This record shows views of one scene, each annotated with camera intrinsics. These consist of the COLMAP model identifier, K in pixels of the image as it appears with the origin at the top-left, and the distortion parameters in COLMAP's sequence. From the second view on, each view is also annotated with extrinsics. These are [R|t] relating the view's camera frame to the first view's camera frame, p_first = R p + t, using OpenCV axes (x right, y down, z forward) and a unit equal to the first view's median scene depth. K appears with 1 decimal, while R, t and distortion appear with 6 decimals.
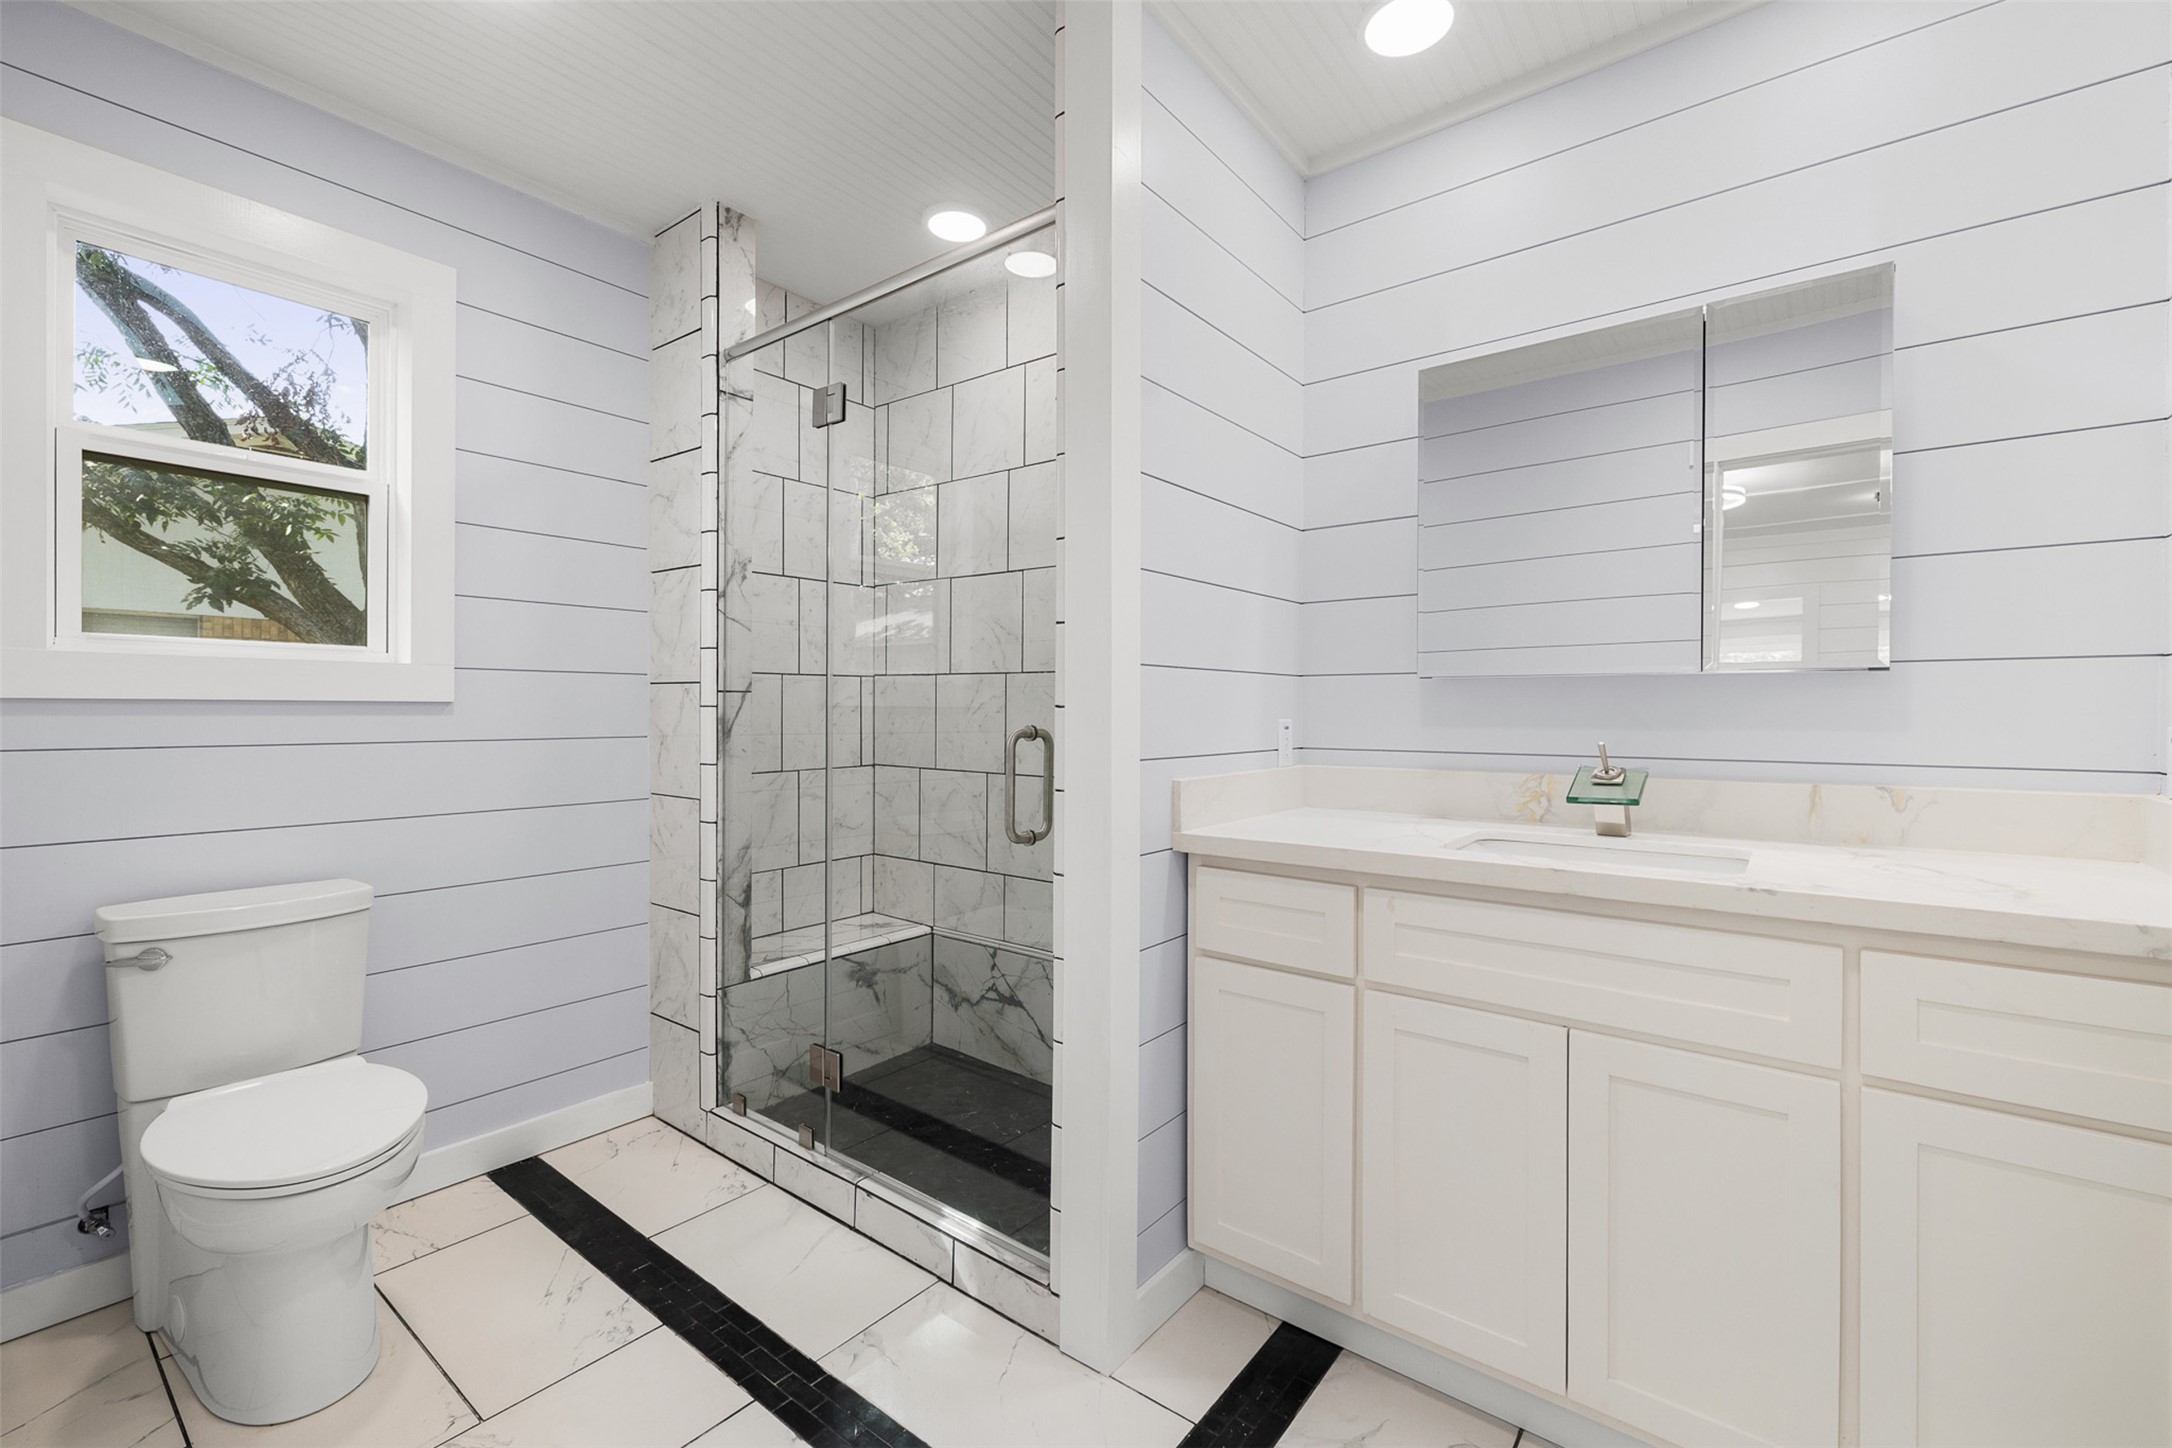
lens RADIAL K [[918.9, 0, 1084.1], [0, 918.9, 713.8], [0, 0, 1]] dist [-0.001367, 0.000886]
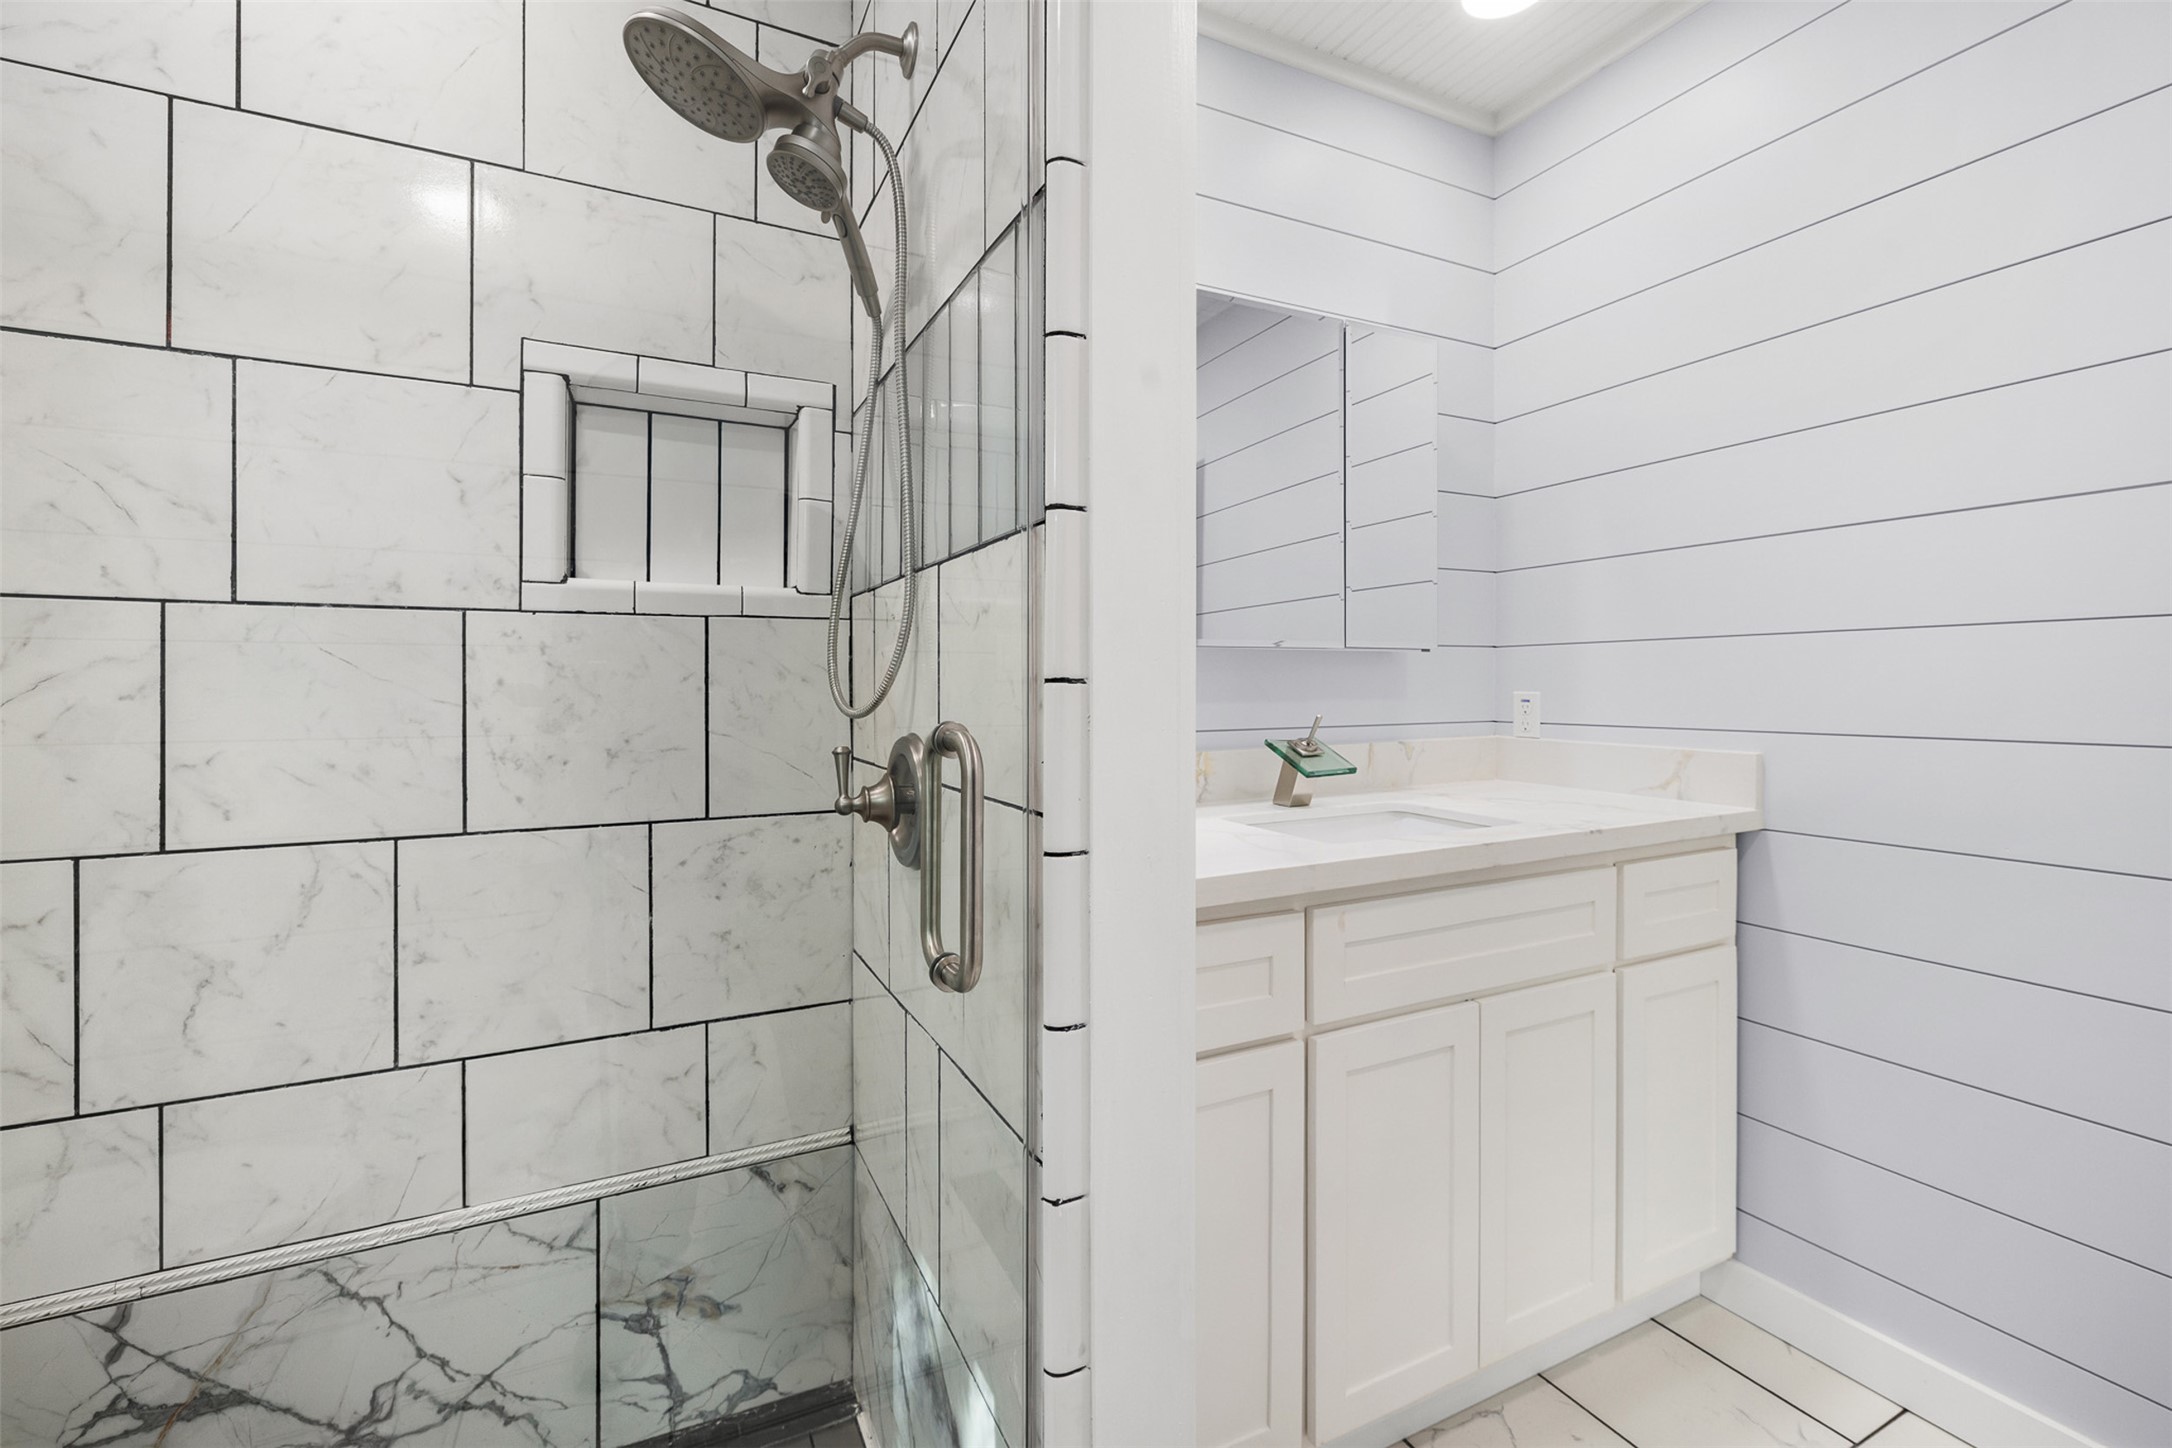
lens RADIAL K [[918.9, 0, 1081.8], [0, 918.9, 703.9], [0, 0, 1]] dist [-0.001367, 0.000886]
pose [[0.436458, -0.020143, 0.899499, -0.397121], [0.010997, 0.999794, 0.017053, 0.000588], [-0.899657, 0.002448, 0.436590, 0.701498]]
